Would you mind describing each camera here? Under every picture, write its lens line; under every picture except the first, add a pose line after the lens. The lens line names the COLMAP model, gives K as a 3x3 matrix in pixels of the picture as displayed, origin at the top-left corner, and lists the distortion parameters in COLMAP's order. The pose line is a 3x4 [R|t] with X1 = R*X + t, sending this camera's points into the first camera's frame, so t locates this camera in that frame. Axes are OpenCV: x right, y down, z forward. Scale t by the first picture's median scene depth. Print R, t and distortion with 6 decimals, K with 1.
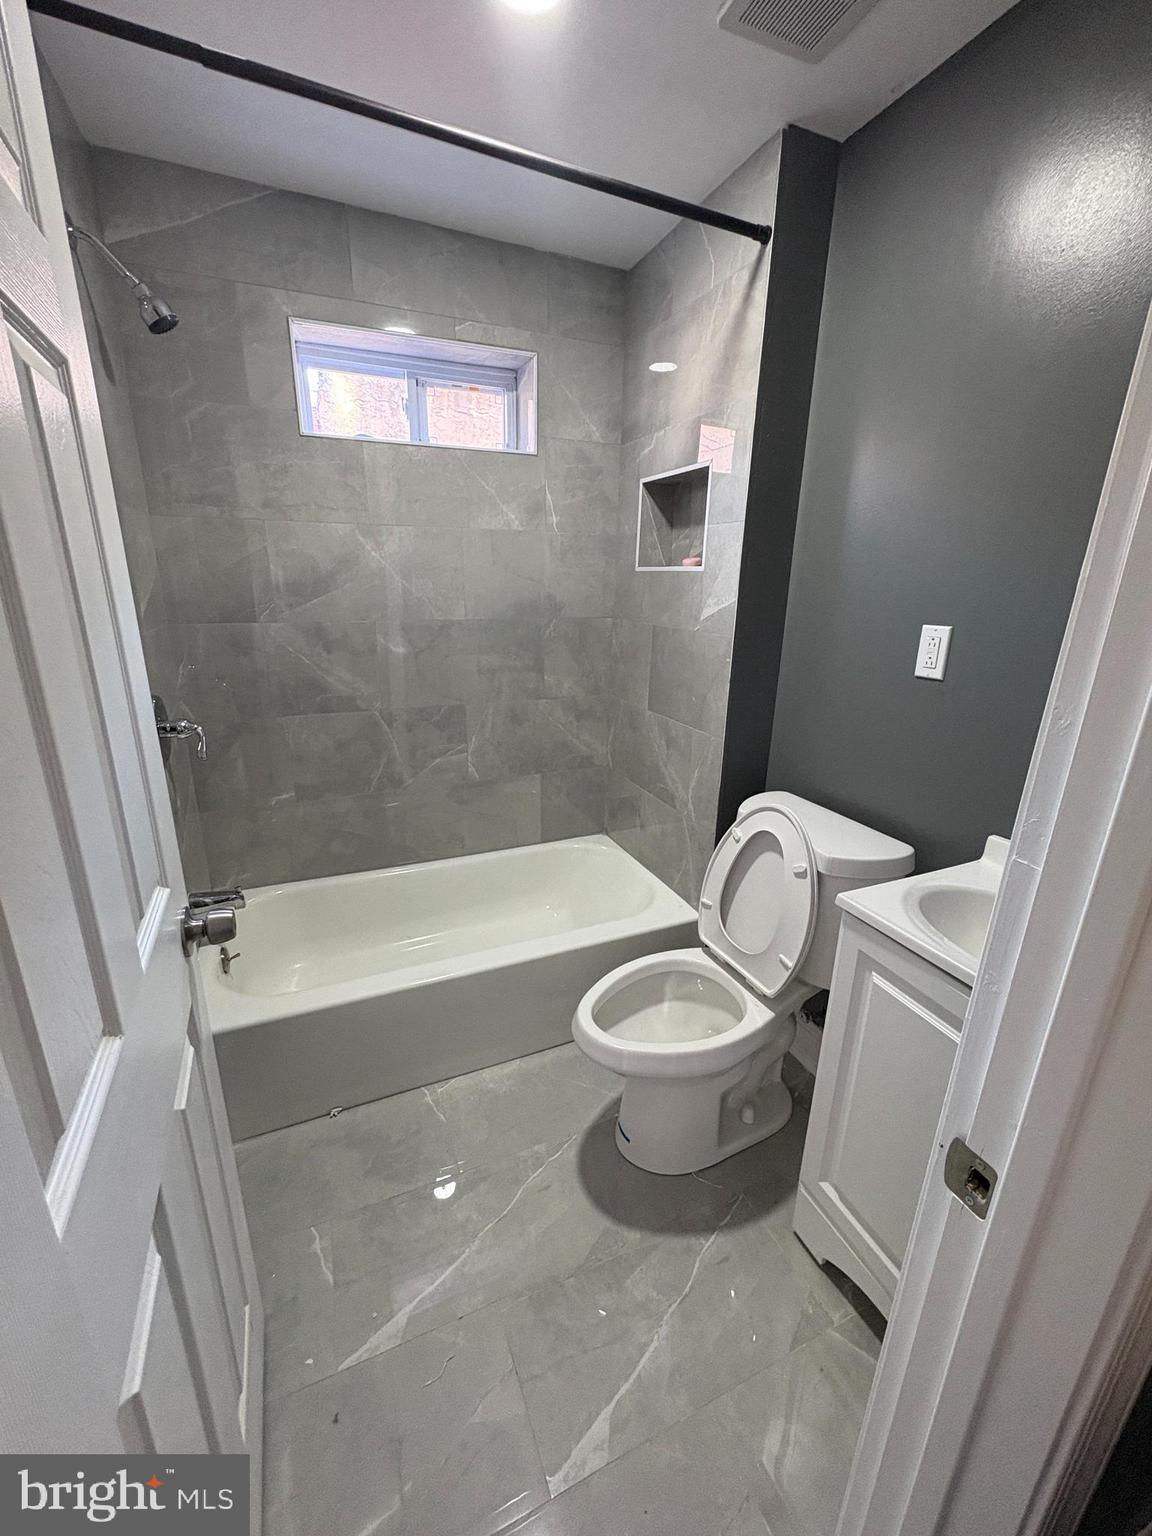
lens RADIAL K [[610.7, 0, 580.0], [0, 610.7, 769.0], [0, 0, 1]] dist [0.000385, -0.000481]
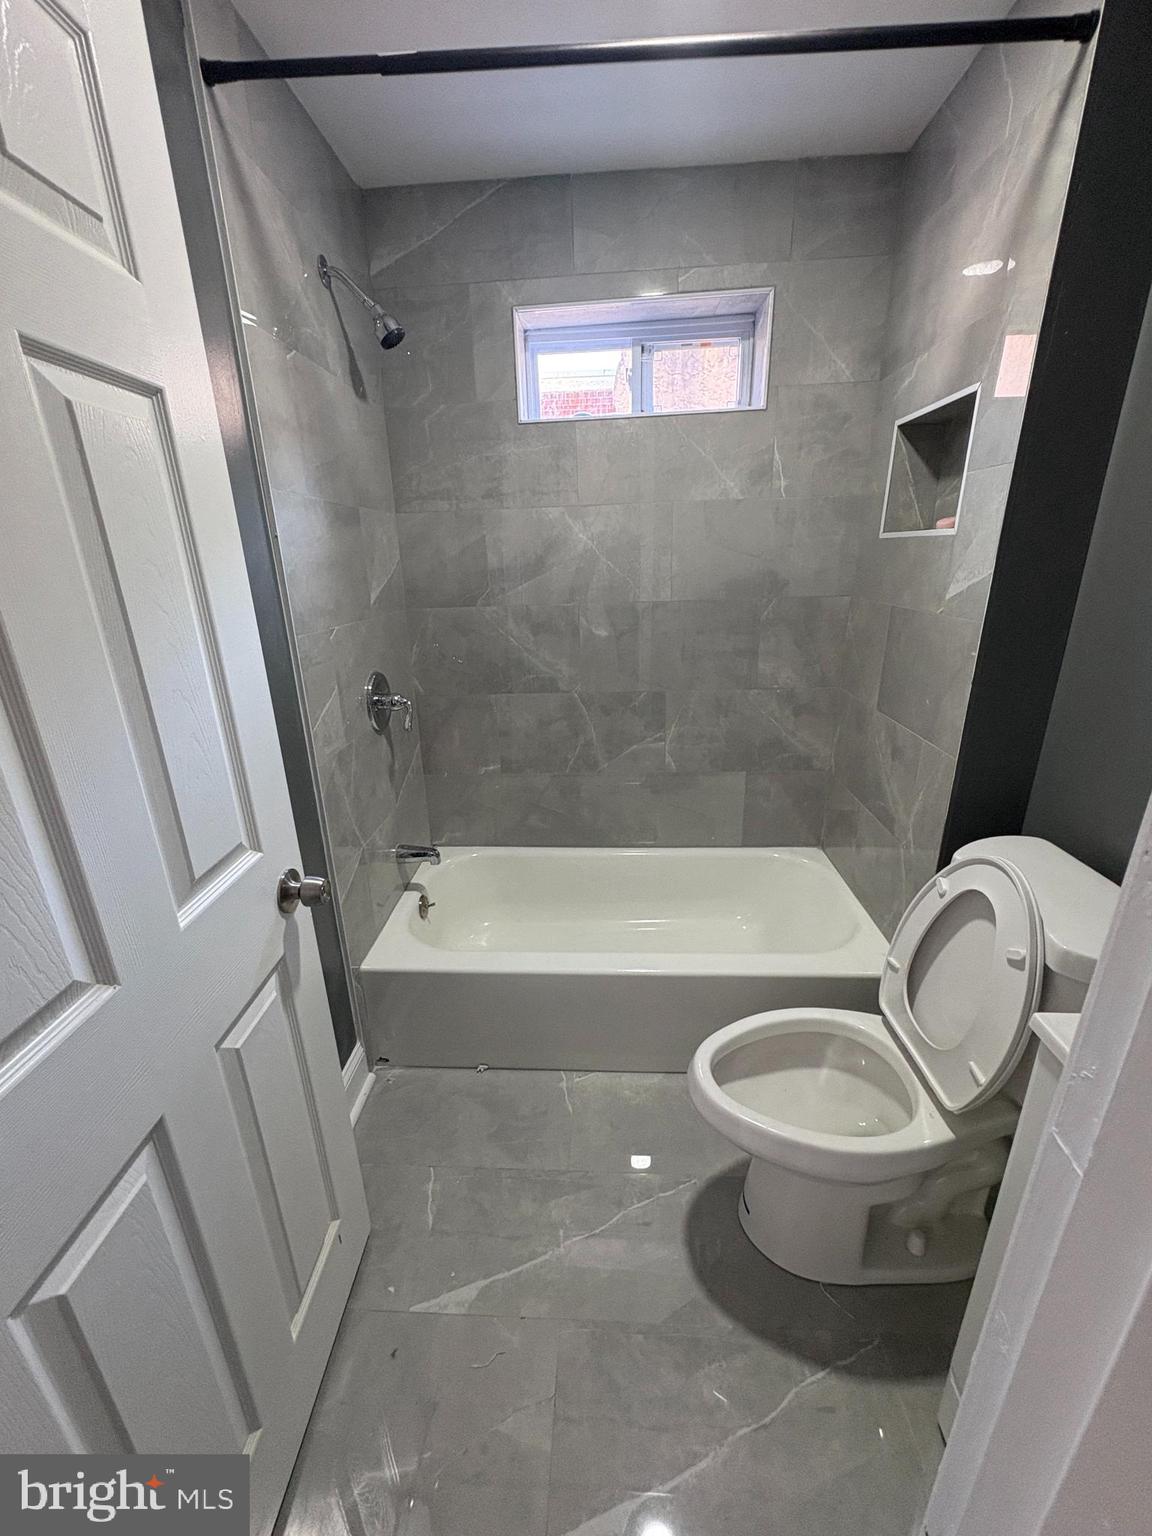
lens RADIAL K [[610.7, 0, 588.1], [0, 610.7, 768.1], [0, 0, 1]] dist [0.000385, -0.000481]
pose [[0.893282, 0.109649, -0.435917, 0.163331], [-0.092634, 0.993881, 0.060170, -0.040590], [0.439847, -0.013368, 0.897973, 0.117434]]
